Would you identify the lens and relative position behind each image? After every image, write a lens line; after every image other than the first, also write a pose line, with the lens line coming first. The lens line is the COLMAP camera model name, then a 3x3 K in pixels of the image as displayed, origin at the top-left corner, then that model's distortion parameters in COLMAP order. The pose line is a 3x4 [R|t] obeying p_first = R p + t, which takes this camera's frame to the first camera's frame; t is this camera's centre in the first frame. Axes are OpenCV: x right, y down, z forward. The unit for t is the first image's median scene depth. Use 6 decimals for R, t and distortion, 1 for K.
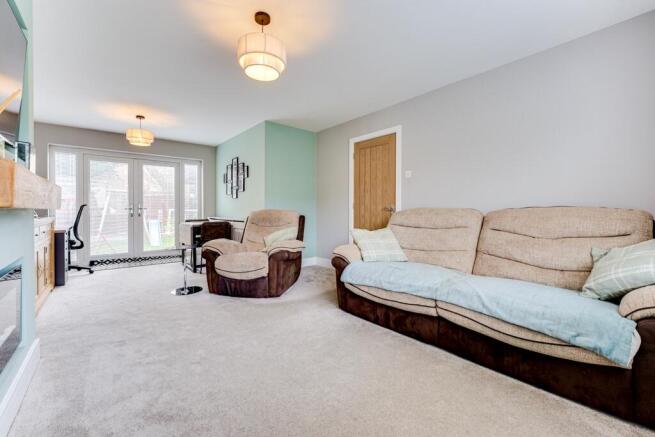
lens RADIAL K [[275.0, 0, 327.5], [0, 275.0, 211.7], [0, 0, 1]] dist [-0.000362, -0.000127]
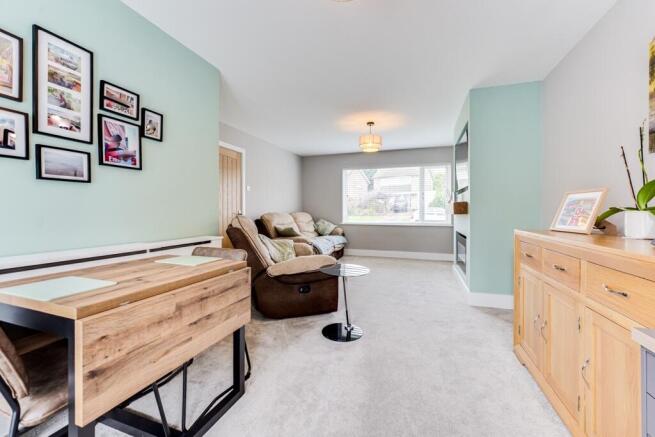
lens RADIAL K [[260.9, 0, 329.0], [0, 260.9, 212.1], [0, 0, 1]] dist [-0.000208, -0.000163]
pose [[-0.506793, -0.005176, 0.862052, -0.960329], [0.007137, 0.999923, 0.010199, -0.024143], [-0.862038, 0.011321, -0.506717, 1.227316]]
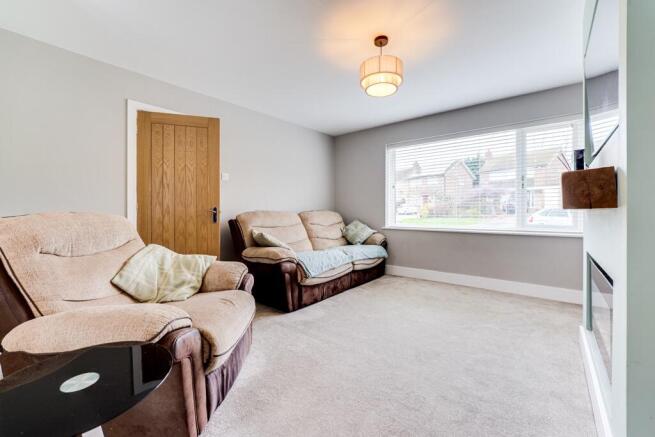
lens RADIAL K [[275.0, 0, 327.5], [0, 275.0, 211.7], [0, 0, 1]] dist [-0.000362, -0.000127]
pose [[-0.185269, 0.002419, 0.982685, -0.683069], [0.011734, 0.999931, -0.000249, -0.003511], [-0.982618, 0.011484, -0.185285, 0.757499]]
